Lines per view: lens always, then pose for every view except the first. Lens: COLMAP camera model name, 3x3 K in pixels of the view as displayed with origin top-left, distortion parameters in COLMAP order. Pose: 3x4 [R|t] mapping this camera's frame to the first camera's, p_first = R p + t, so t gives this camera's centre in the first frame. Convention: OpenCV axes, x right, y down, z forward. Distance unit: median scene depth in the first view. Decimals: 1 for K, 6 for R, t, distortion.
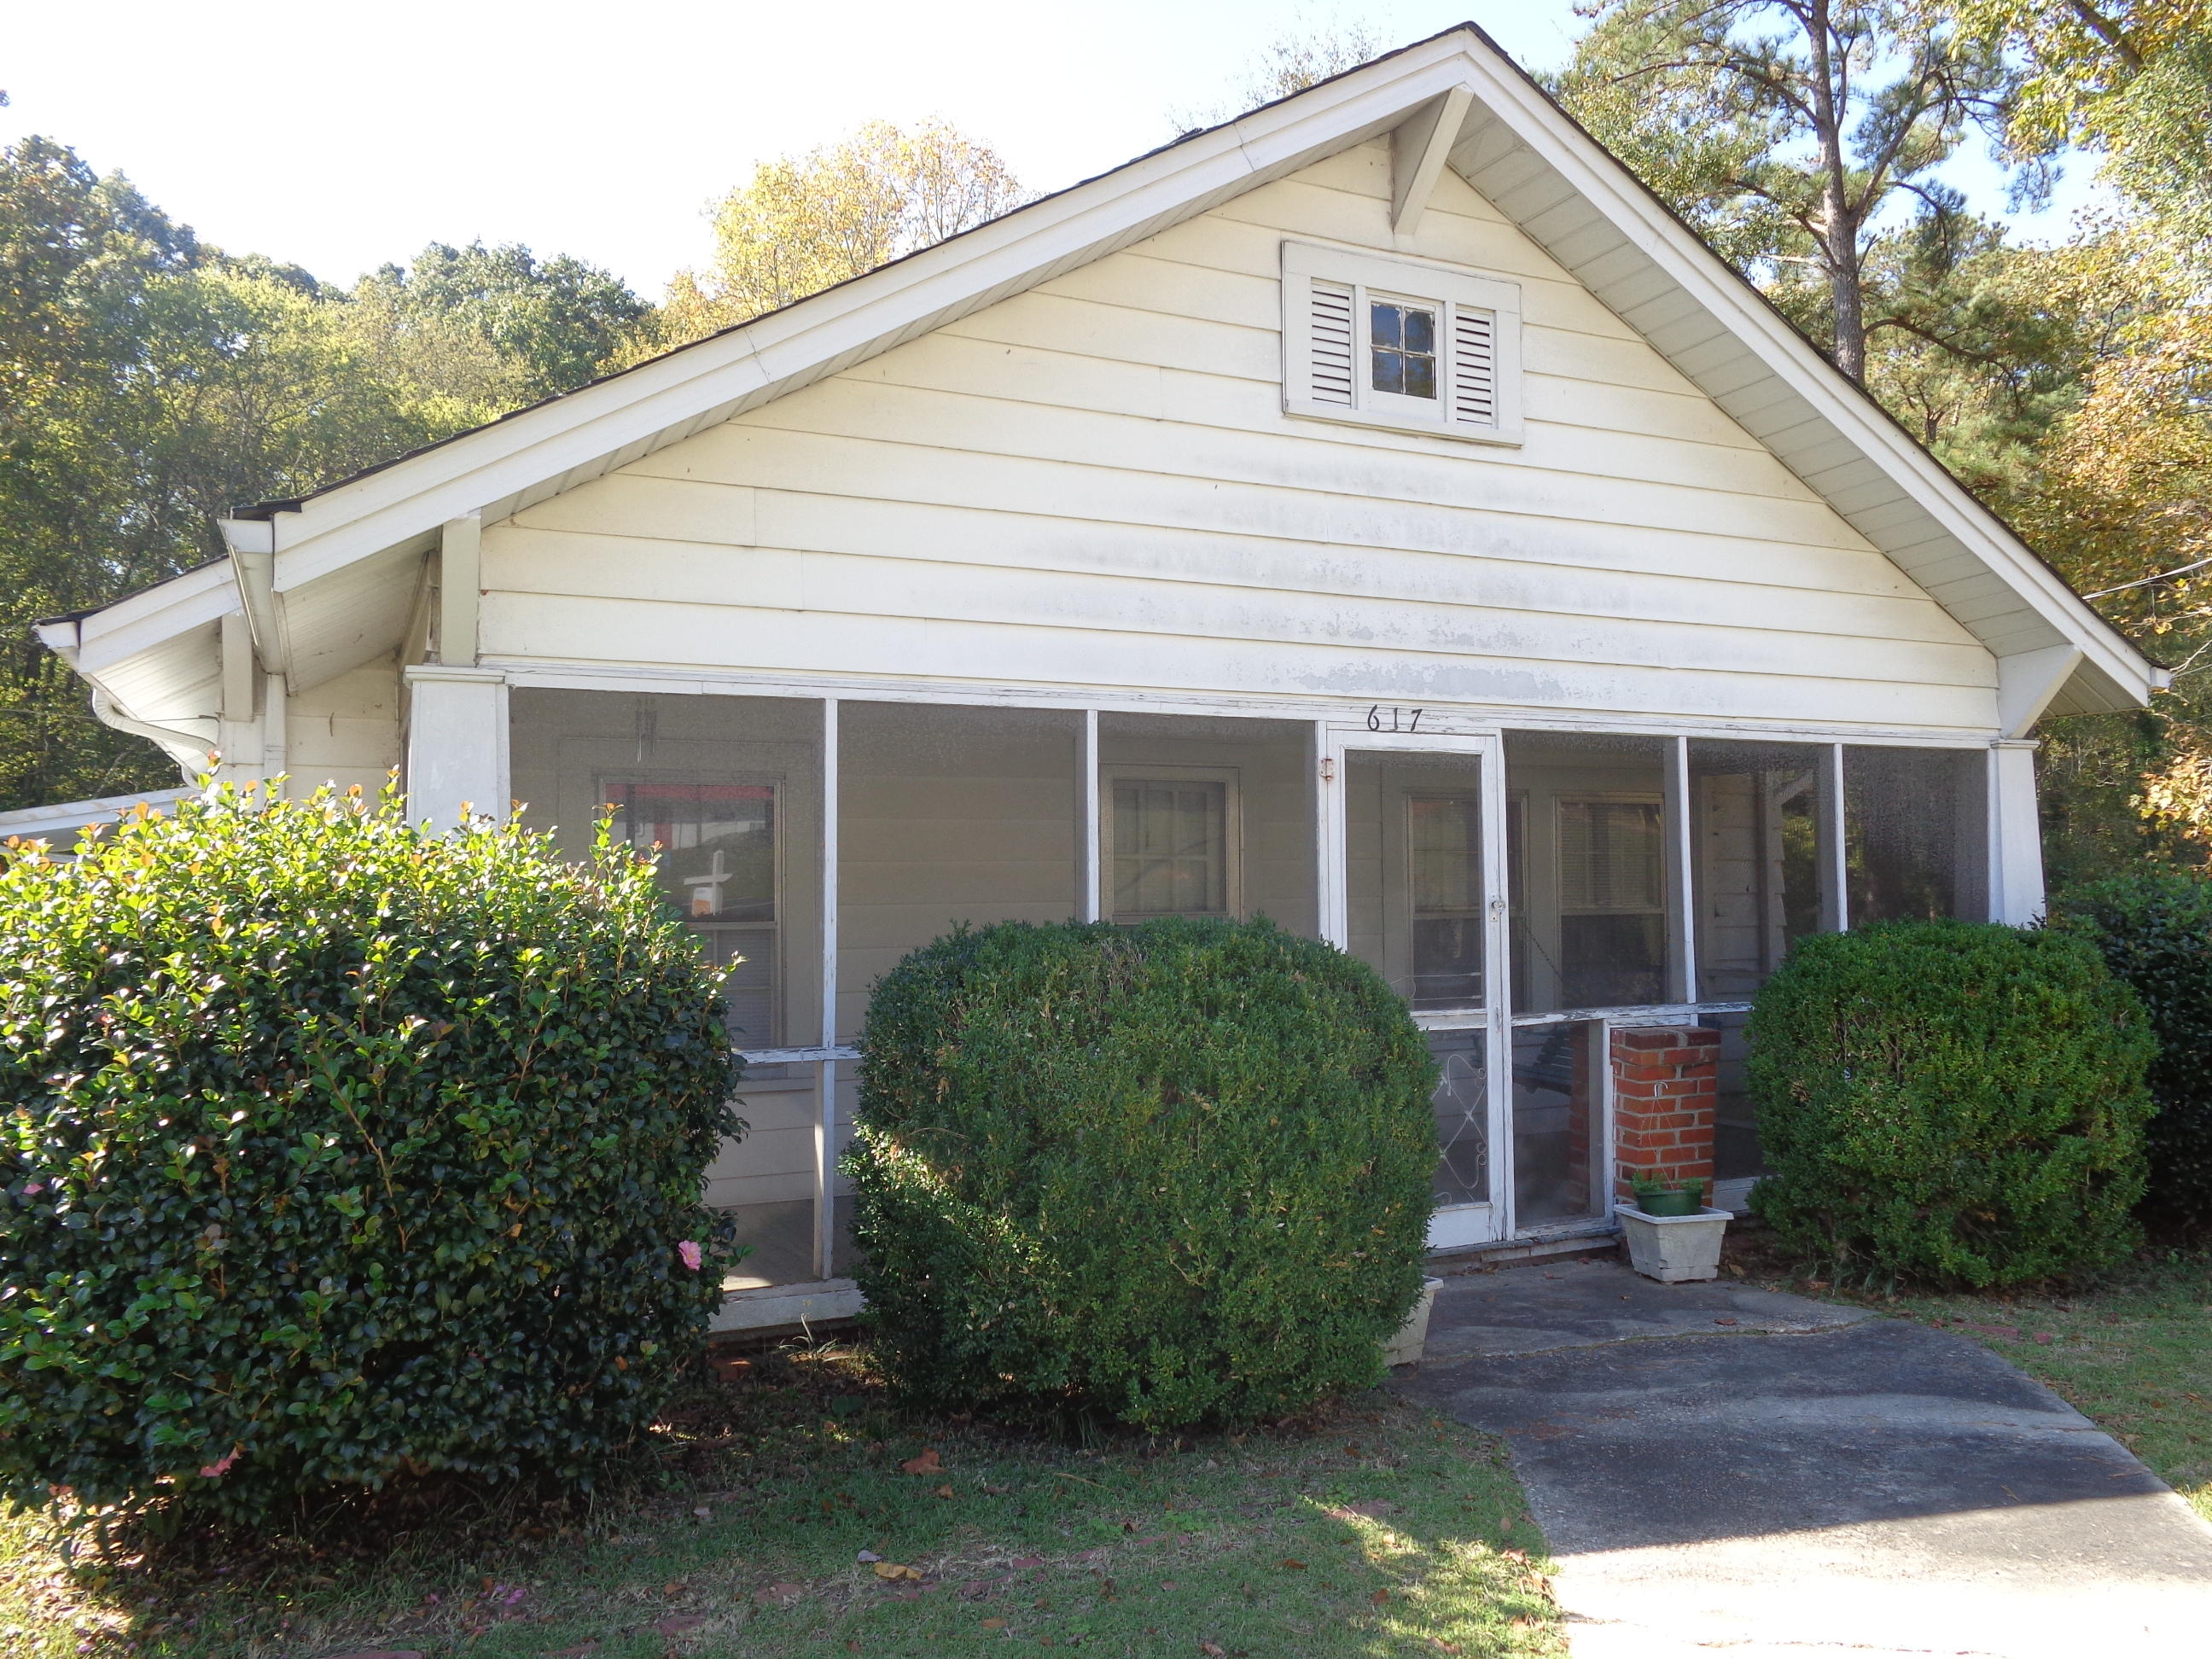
lens RADIAL K [[1642.9, 0, 1095.1], [0, 1642.9, 831.3], [0, 0, 1]] dist [-0.032670, -0.007155]
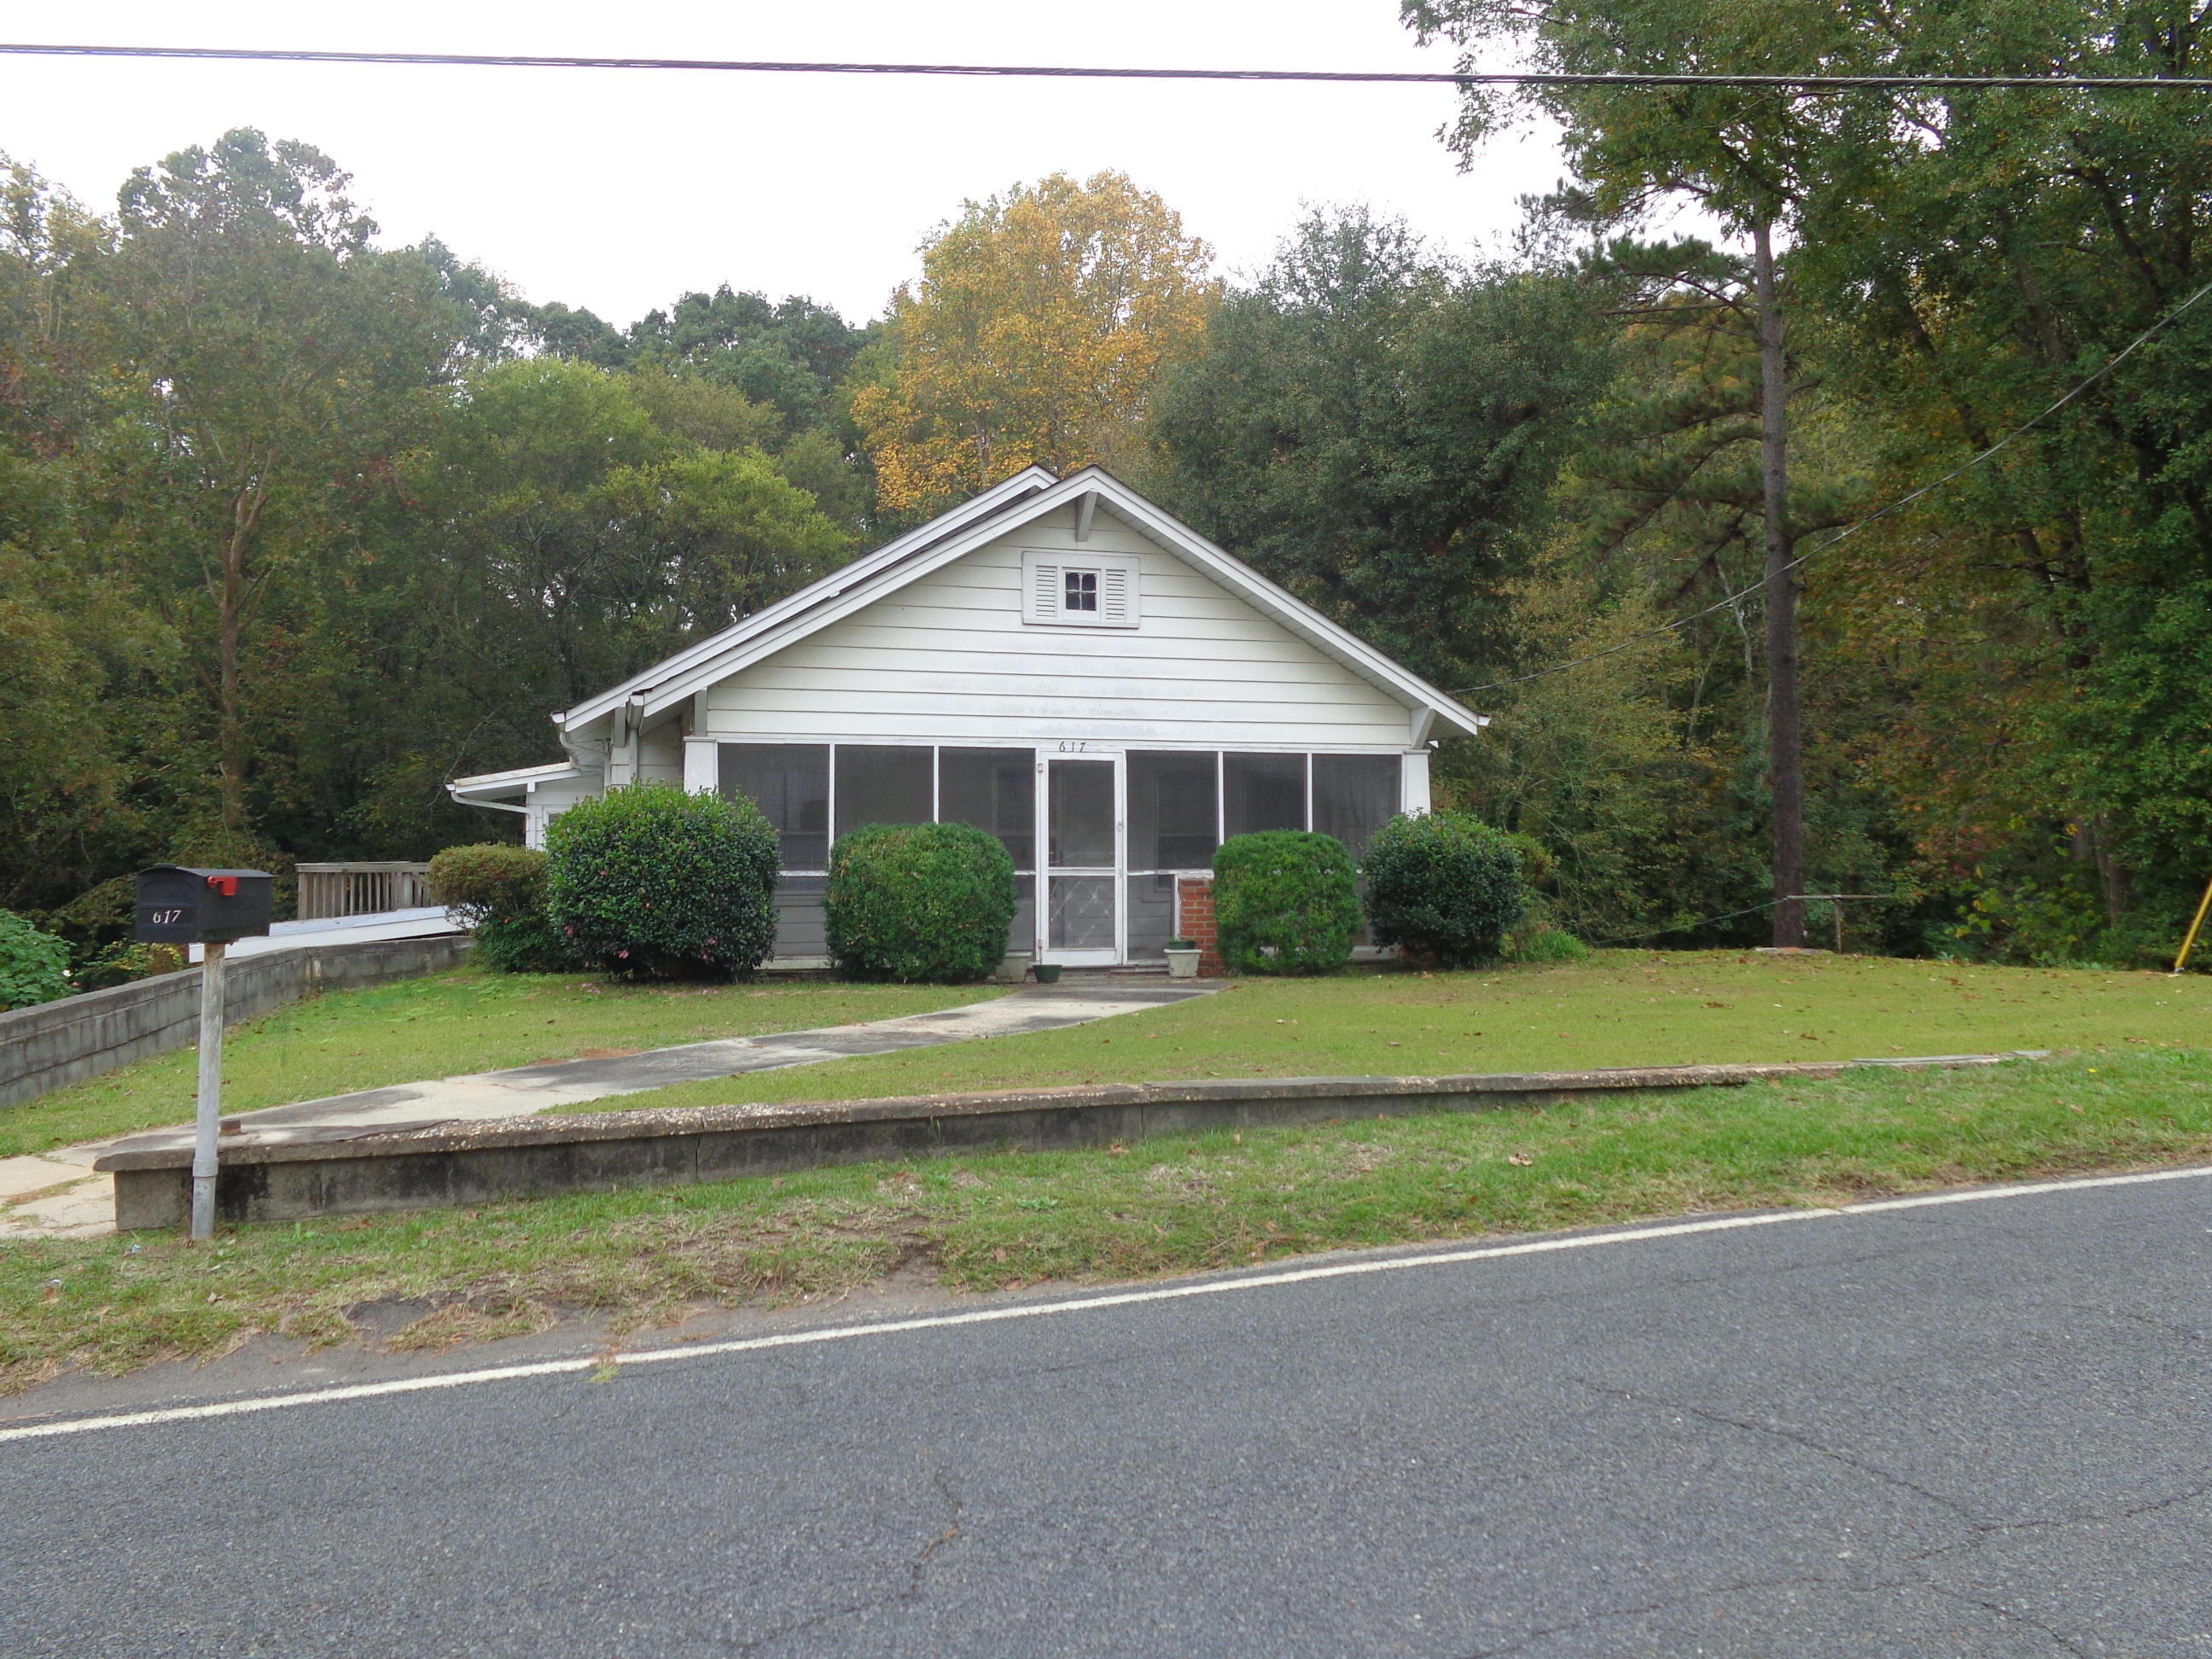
lens RADIAL K [[1642.9, 0, 1115.2], [0, 1642.9, 845.0], [0, 0, 1]] dist [-0.032670, -0.007155]
pose [[0.991211, 0.007803, -0.132058, 0.552969], [-0.003301, 0.999407, 0.034275, -0.006710], [0.132247, -0.033538, 0.990649, -1.363267]]
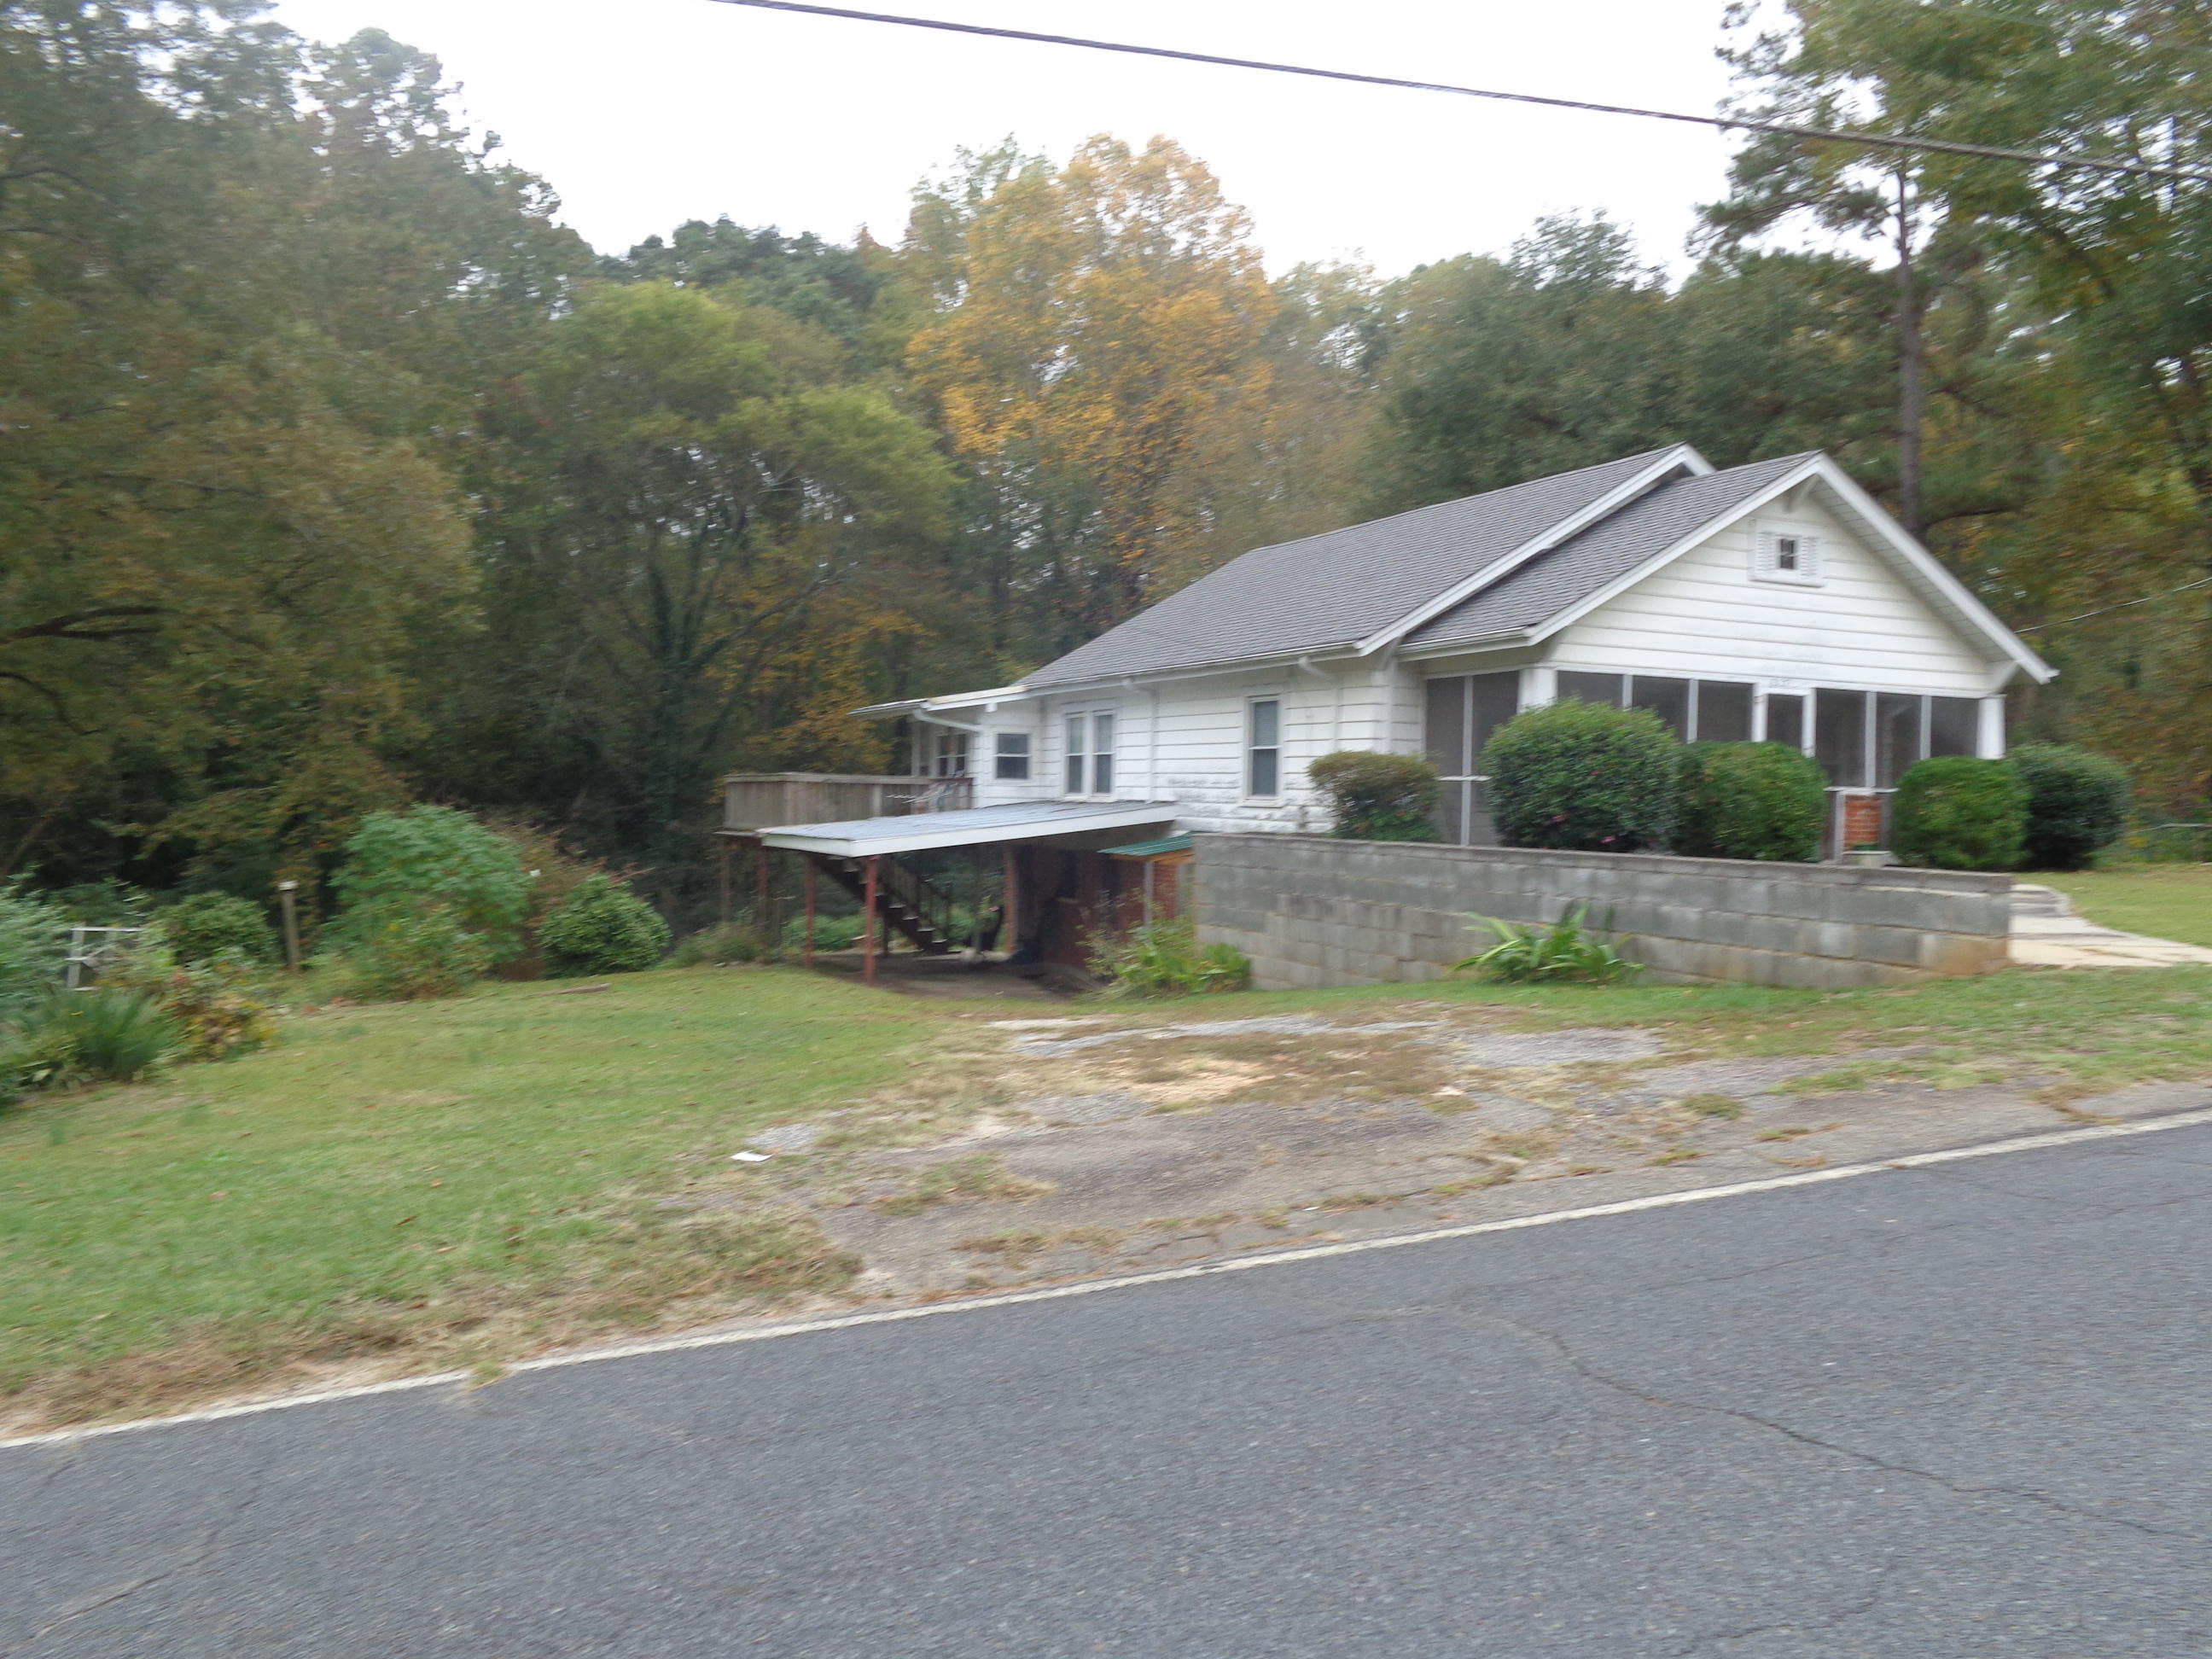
lens RADIAL K [[1642.9, 0, 1105.8], [0, 1642.9, 831.5], [0, 0, 1]] dist [-0.032670, -0.007155]
pose [[0.999573, 0.028939, 0.003959, -1.000925], [-0.029113, 0.998061, 0.055022, 0.069388], [-0.002359, -0.055114, 0.998477, -1.877308]]
